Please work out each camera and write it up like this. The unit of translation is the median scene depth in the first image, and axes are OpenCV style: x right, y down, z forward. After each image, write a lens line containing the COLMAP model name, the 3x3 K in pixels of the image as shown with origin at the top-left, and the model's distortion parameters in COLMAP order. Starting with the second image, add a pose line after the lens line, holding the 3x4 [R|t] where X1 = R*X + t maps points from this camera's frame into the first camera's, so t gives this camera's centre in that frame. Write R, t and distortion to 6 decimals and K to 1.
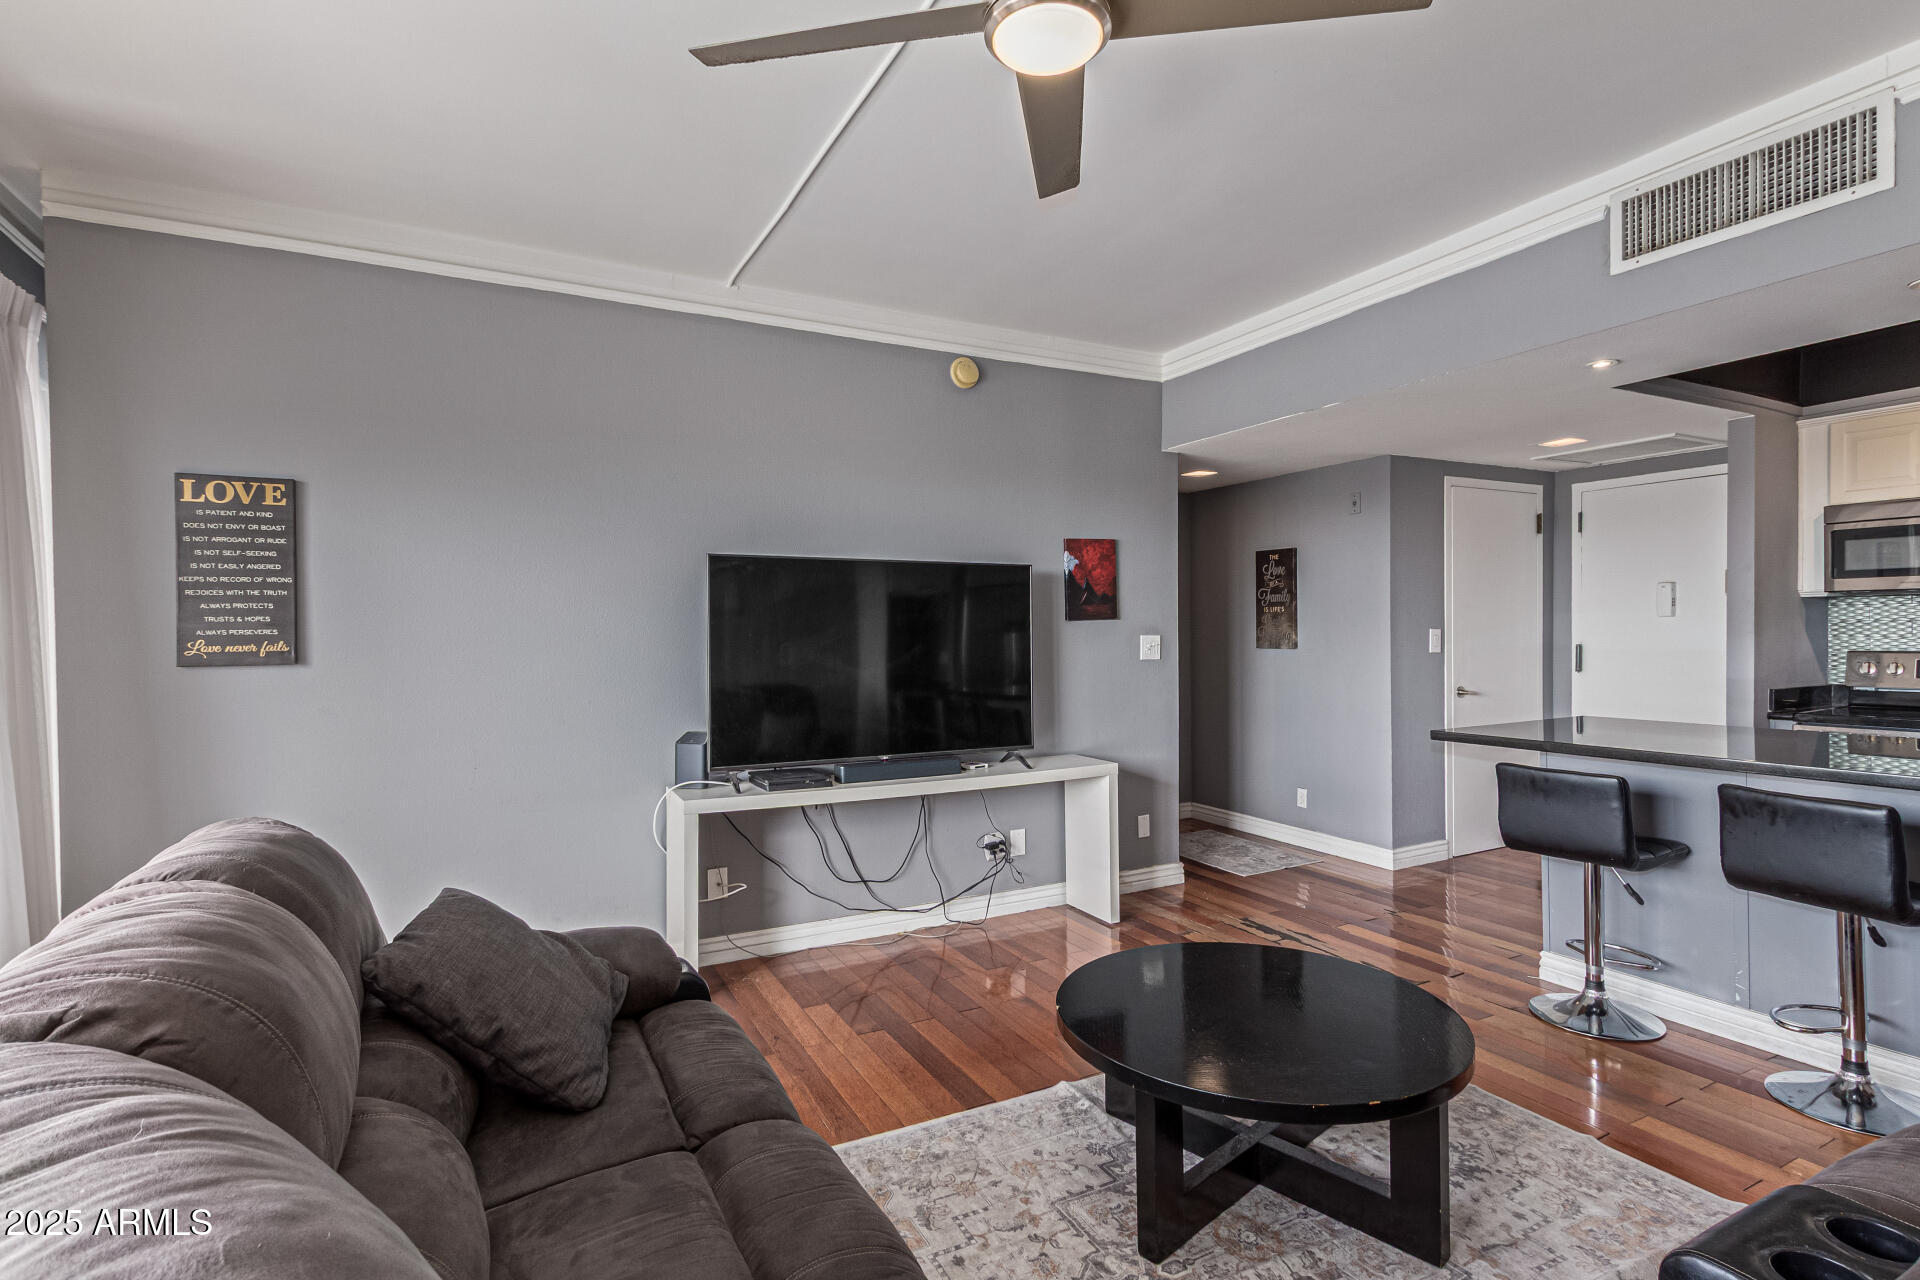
lens RADIAL K [[929.7, 0, 960.6], [0, 929.7, 648.1], [0, 0, 1]] dist [0.017234, -0.001007]
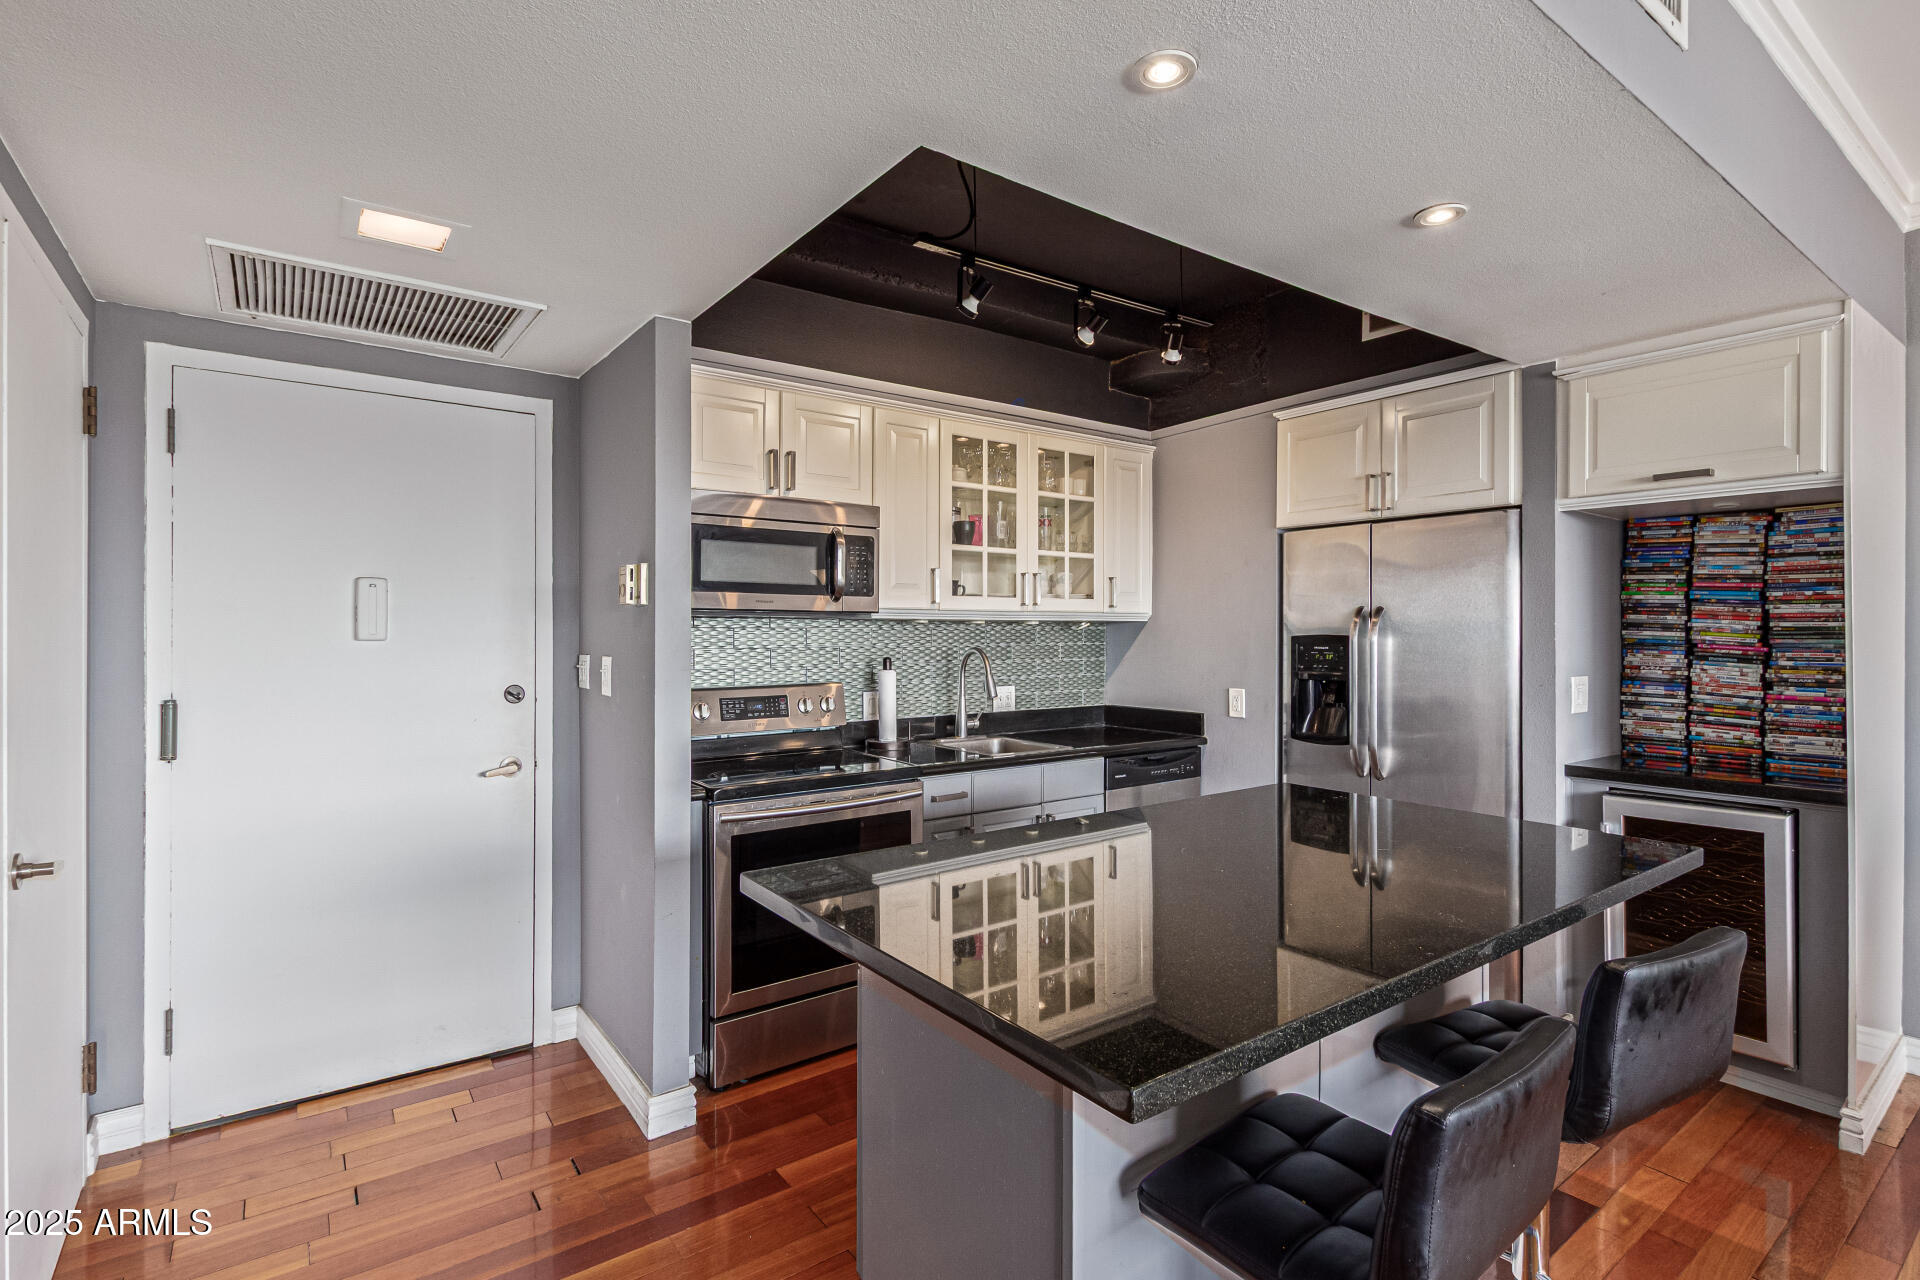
lens RADIAL K [[929.7, 0, 961.5], [0, 929.7, 632.3], [0, 0, 1]] dist [0.017234, -0.001007]
pose [[-0.154774, 0.009834, 0.987901, 0.151067], [0.019629, 0.999784, -0.006877, -0.025373], [-0.987755, 0.018327, -0.154933, 0.690031]]
